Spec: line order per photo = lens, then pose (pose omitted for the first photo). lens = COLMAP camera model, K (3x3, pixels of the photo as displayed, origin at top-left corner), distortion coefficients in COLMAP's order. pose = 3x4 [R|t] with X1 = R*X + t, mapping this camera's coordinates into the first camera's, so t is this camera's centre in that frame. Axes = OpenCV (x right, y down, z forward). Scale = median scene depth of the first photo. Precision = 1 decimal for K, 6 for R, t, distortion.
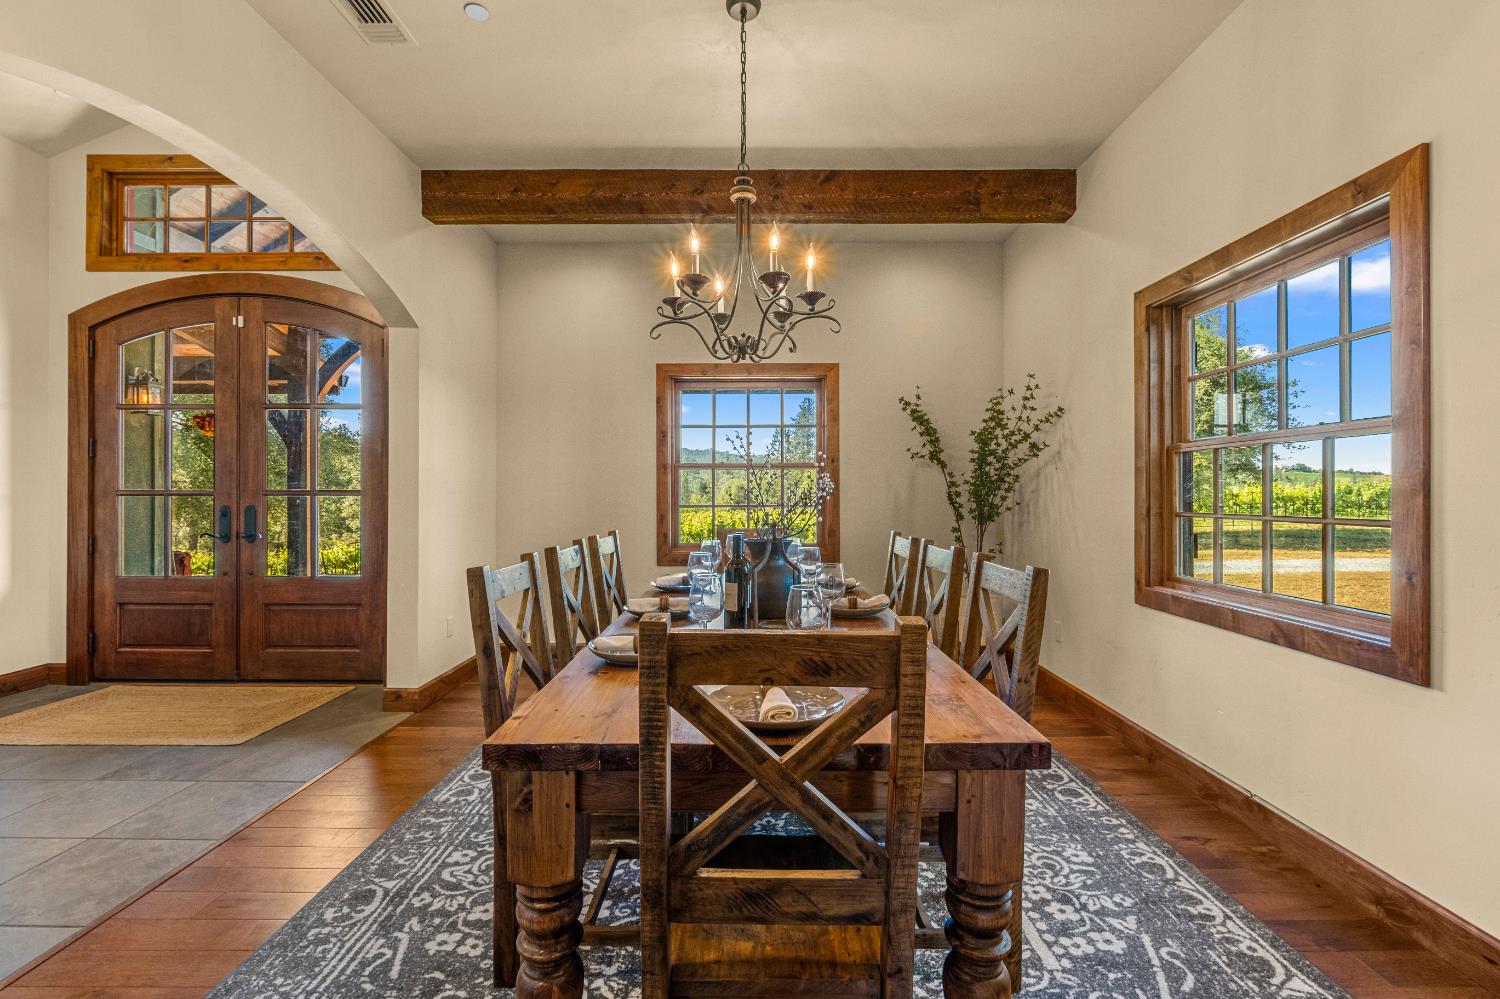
lens RADIAL K [[642.9, 0, 762.6], [0, 642.9, 499.7], [0, 0, 1]] dist [-0.006404, -0.000105]
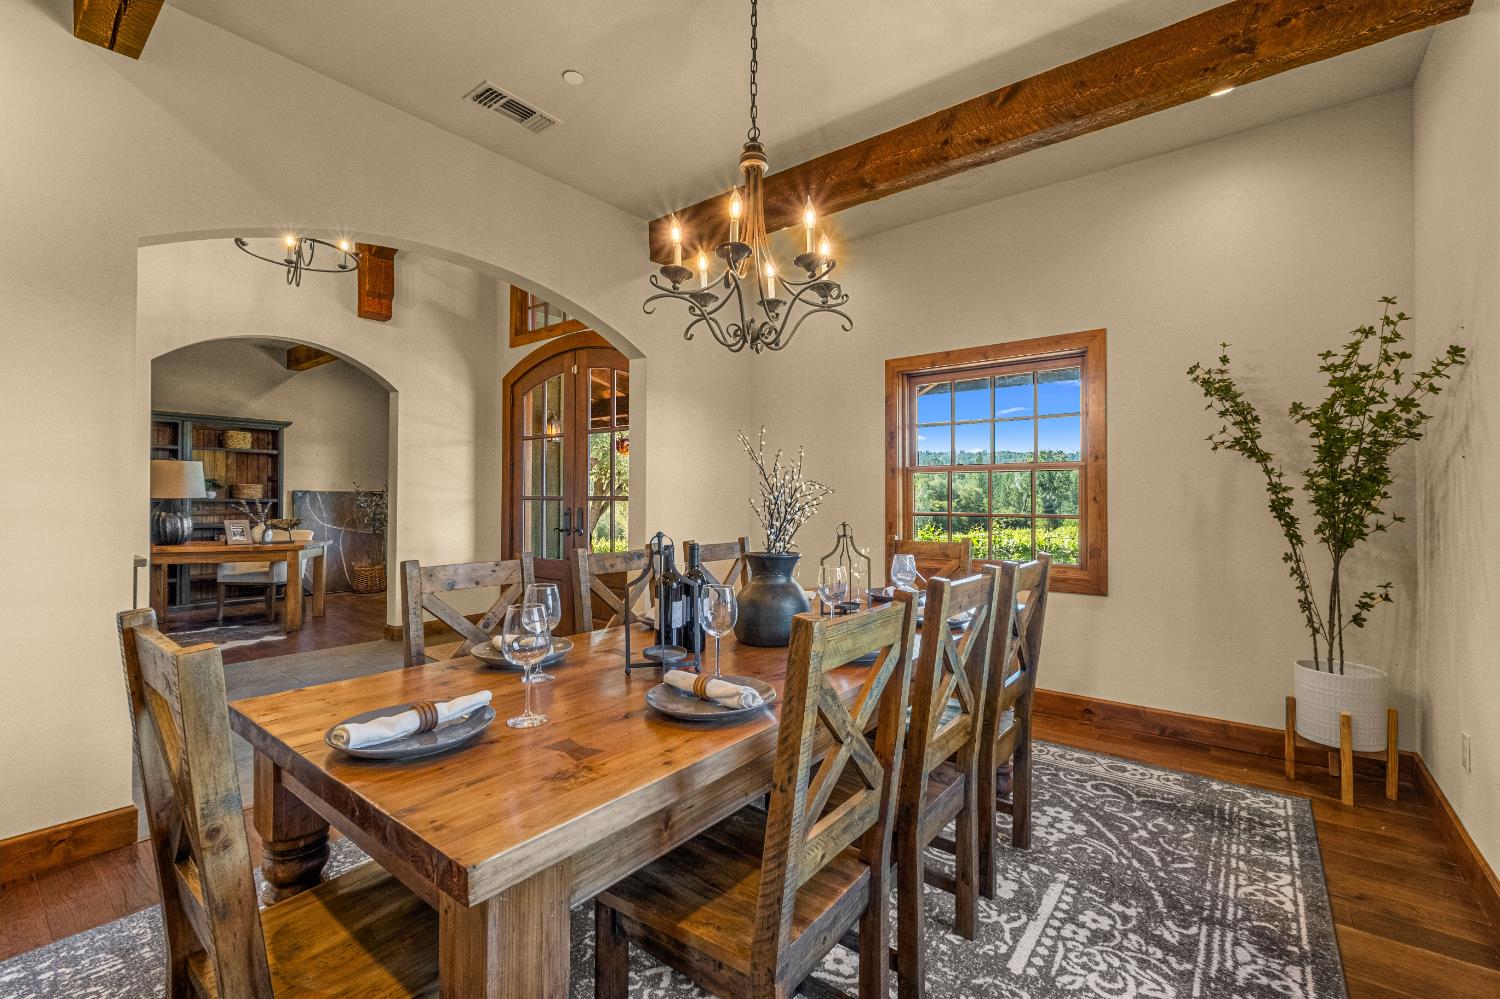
lens RADIAL K [[642.9, 0, 750.3], [0, 642.9, 499.1], [0, 0, 1]] dist [-0.006404, -0.000105]
pose [[0.787673, 0.002930, -0.616087, 0.283465], [-0.009461, 0.999928, -0.007341, -0.002292], [0.616021, 0.011611, 0.787644, 0.167786]]
